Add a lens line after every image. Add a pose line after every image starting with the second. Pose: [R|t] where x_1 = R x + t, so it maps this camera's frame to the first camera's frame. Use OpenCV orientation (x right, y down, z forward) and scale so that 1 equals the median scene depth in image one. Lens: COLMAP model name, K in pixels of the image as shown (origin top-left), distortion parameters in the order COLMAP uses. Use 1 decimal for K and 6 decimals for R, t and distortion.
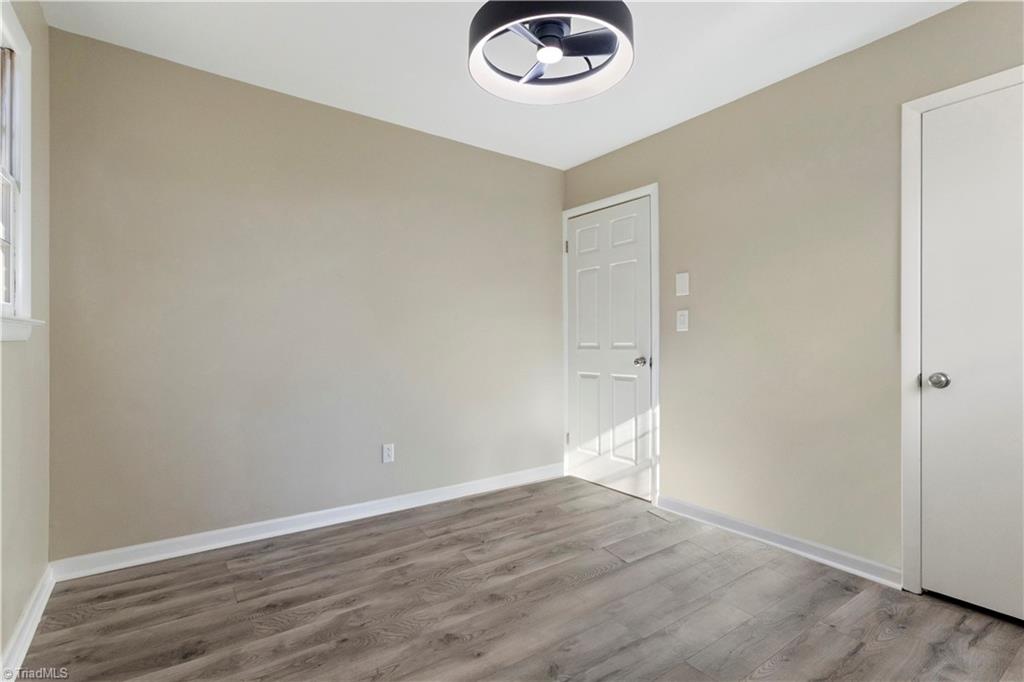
lens RADIAL K [[482.9, 0, 512.0], [0, 482.9, 341.0], [0, 0, 1]] dist [-0.001374, -0.000259]
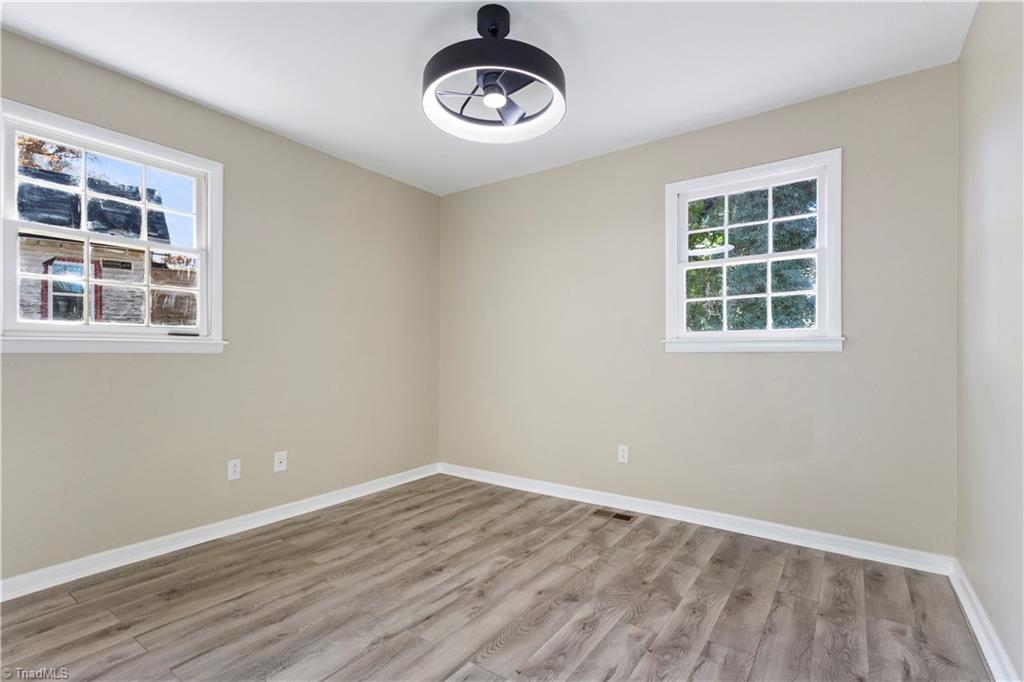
lens RADIAL K [[482.9, 0, 512.0], [0, 482.9, 341.0], [0, 0, 1]] dist [-0.001374, -0.000259]
pose [[-0.946274, -0.012574, -0.323122, 0.388349], [-0.004325, 0.999646, -0.026235, 0.008424], [0.323337, -0.023428, -0.945994, 2.004081]]
